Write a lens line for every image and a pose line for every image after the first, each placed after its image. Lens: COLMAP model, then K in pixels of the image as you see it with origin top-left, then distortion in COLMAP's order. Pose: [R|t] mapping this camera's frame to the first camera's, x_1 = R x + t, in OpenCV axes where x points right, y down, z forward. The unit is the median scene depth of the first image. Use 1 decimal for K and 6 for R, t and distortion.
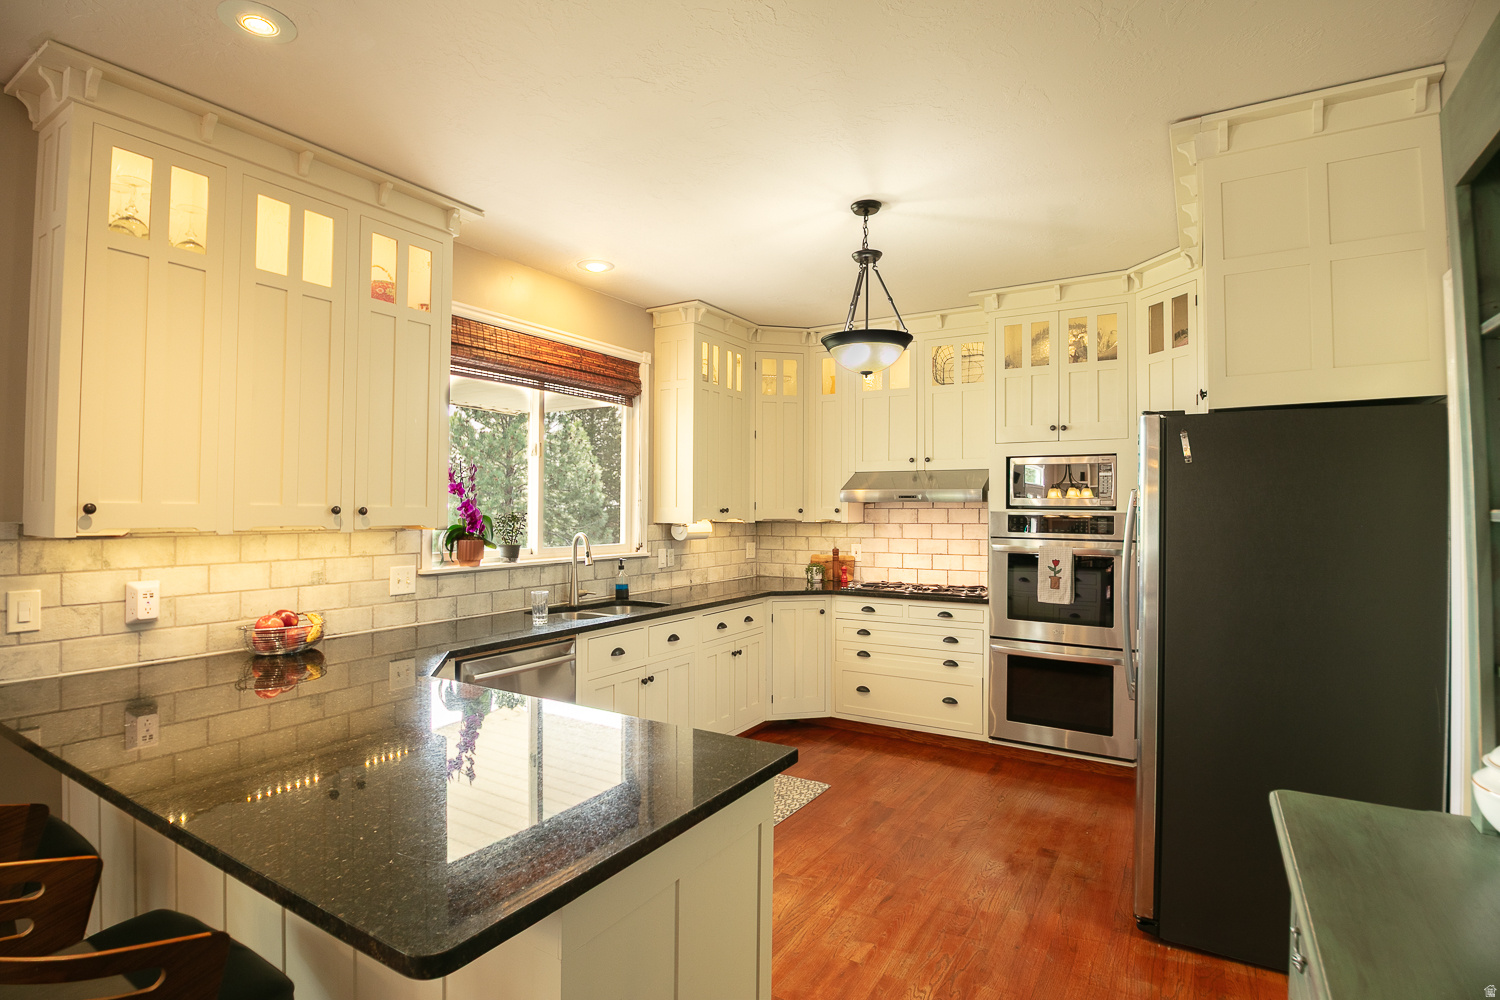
lens RADIAL K [[745.1, 0, 727.6], [0, 745.1, 493.5], [0, 0, 1]] dist [-0.028165, -0.000227]
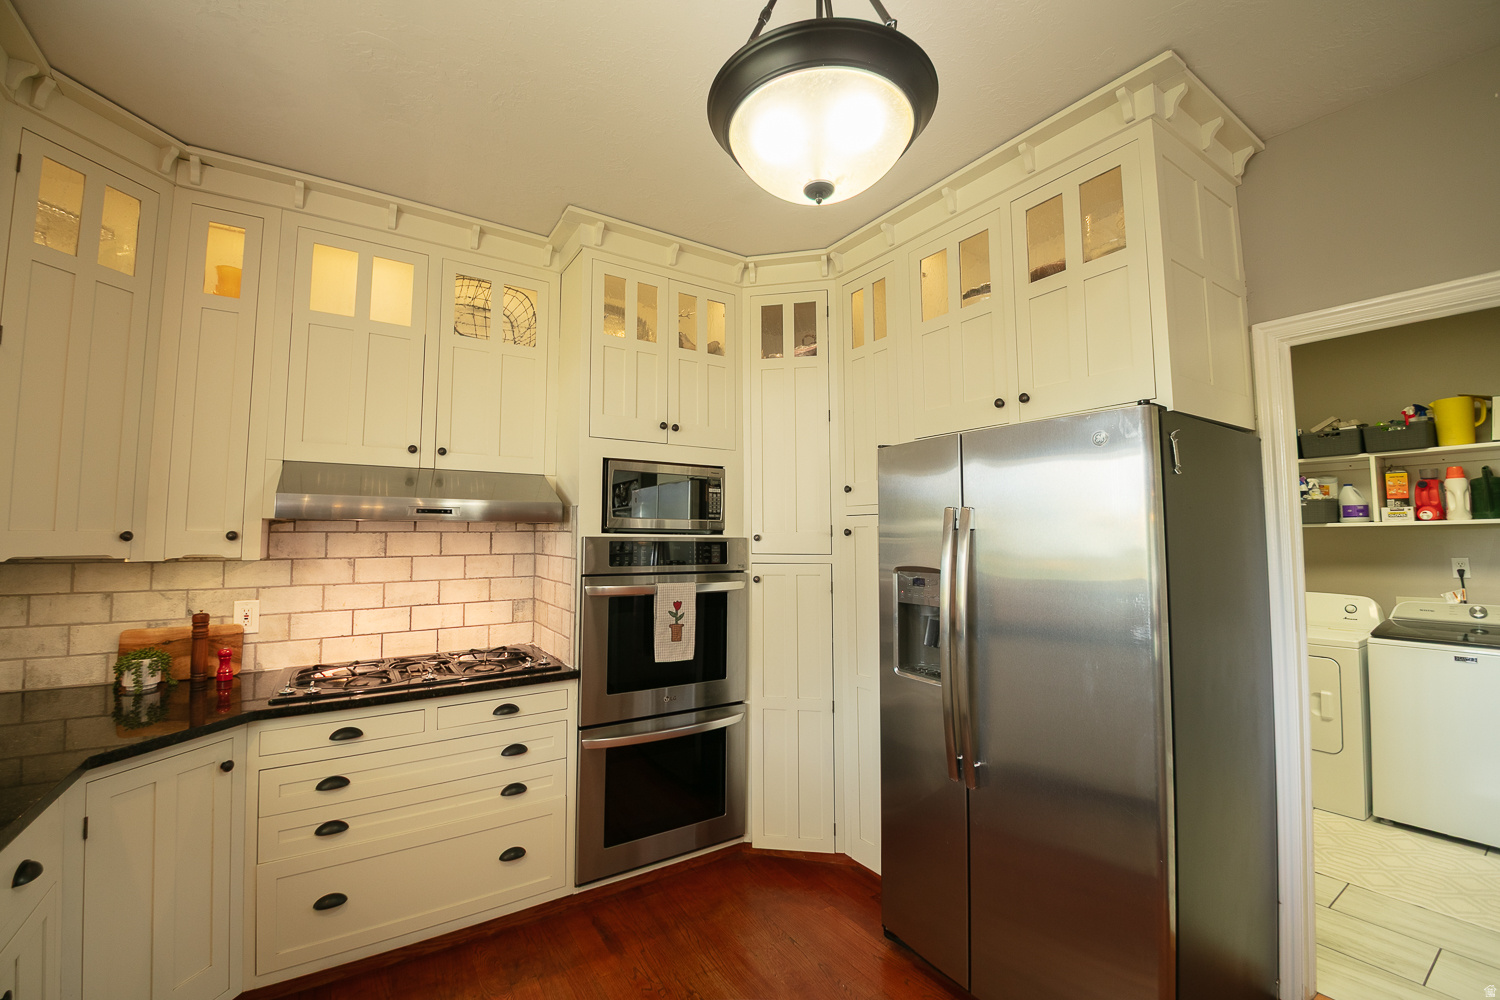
lens RADIAL K [[599.7, 0, 725.5], [0, 599.7, 494.3], [0, 0, 1]] dist [-0.001251, -0.015571]
pose [[0.423857, 0.058166, 0.903859, -0.086177], [-0.019292, 0.998289, -0.055196, 0.014125], [-0.905523, 0.005958, 0.424254, 0.689736]]
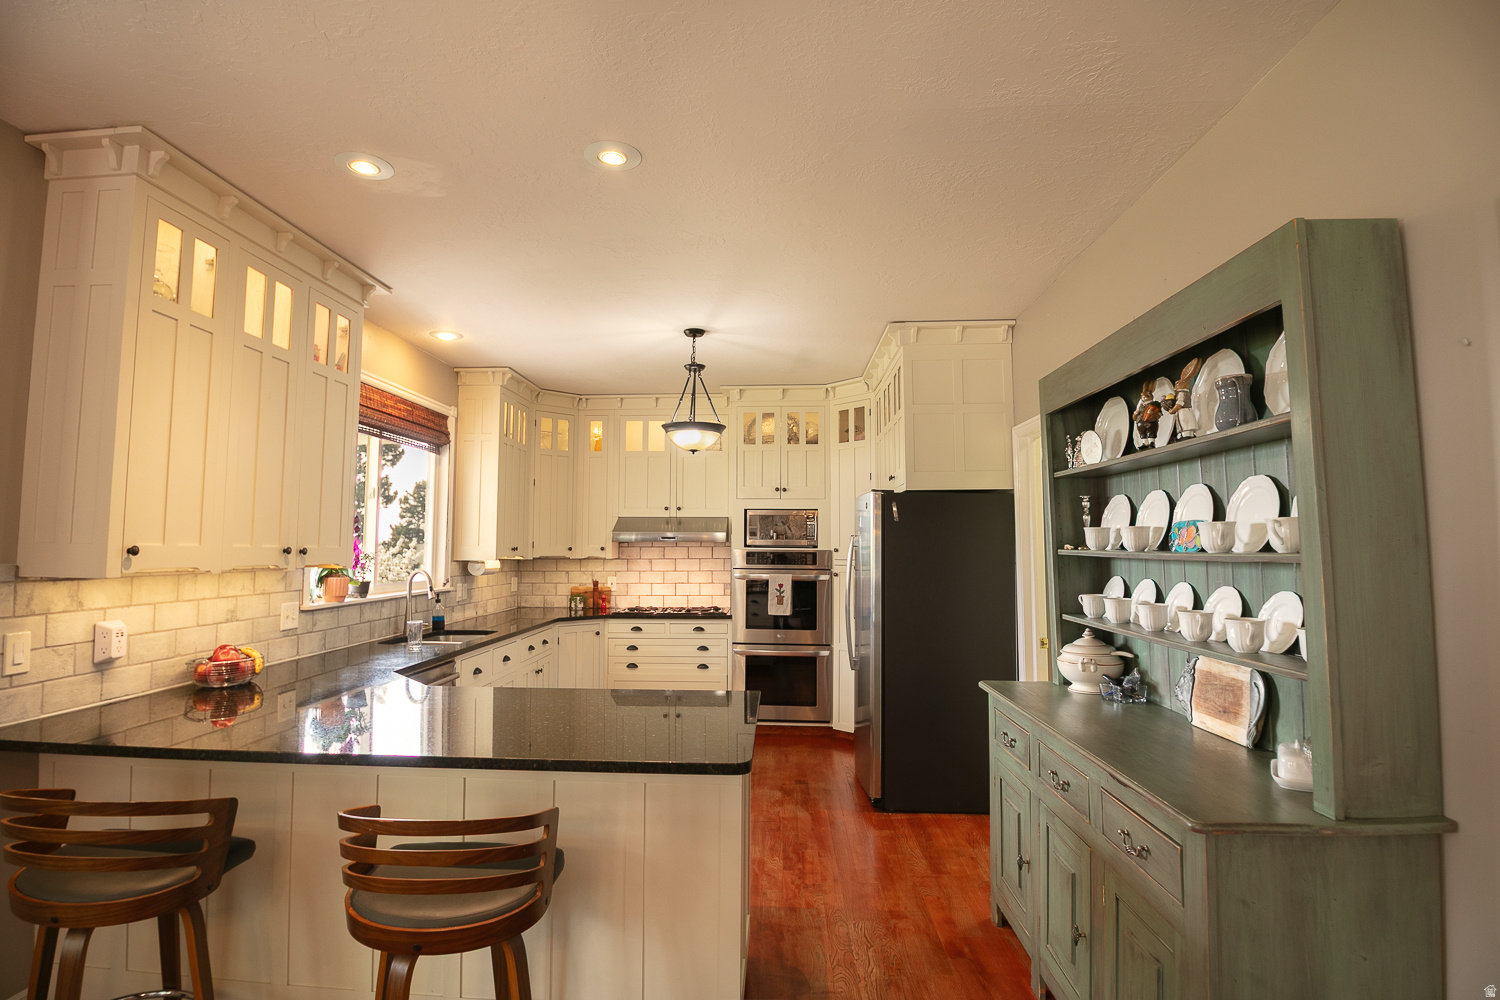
lens RADIAL K [[745.1, 0, 727.6], [0, 745.1, 493.5], [0, 0, 1]] dist [-0.028165, -0.000227]
pose [[0.876179, 0.032607, 0.480882, -0.323383], [-0.009185, 0.998657, -0.050980, -0.008291], [-0.481899, 0.040251, 0.875302, -0.189452]]
